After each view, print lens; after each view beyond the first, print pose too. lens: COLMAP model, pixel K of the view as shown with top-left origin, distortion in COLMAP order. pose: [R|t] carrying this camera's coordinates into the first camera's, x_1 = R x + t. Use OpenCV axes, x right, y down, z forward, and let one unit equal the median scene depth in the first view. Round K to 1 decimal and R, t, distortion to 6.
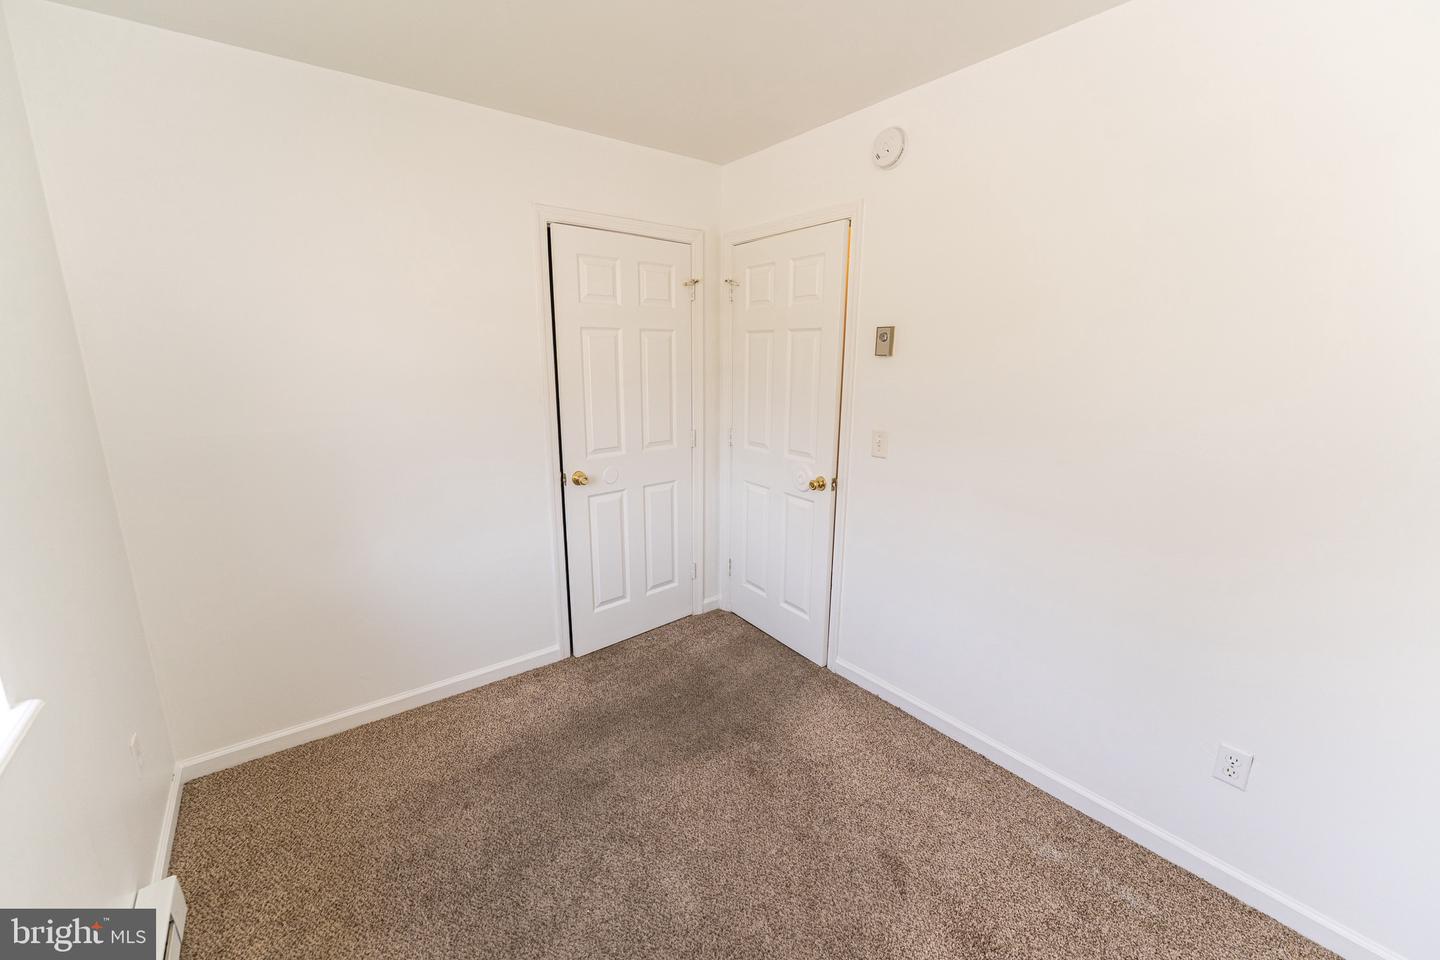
lens RADIAL K [[567.0, 0, 688.8], [0, 567.0, 487.2], [0, 0, 1]] dist [-0.000576, -0.000005]
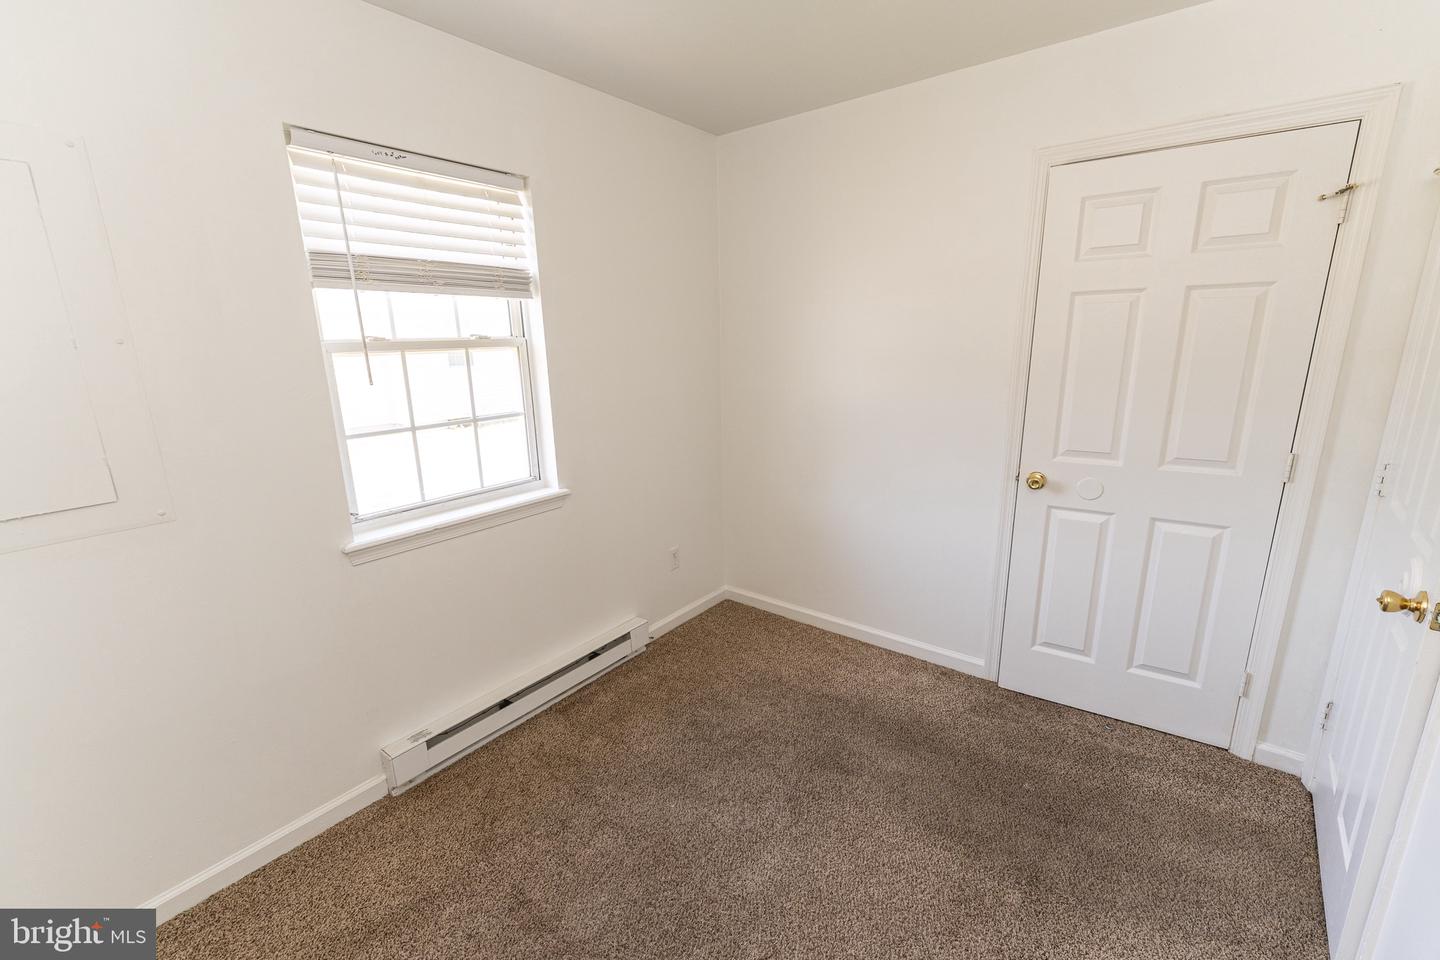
lens RADIAL K [[596.9, 0, 729.5], [0, 596.9, 486.2], [0, 0, 1]] dist [-0.002282, -0.000260]
pose [[0.287616, 0.229386, -0.929871, 0.495339], [-0.198200, 0.964133, 0.176534, -0.074401], [0.937013, 0.133526, 0.322764, 0.319935]]
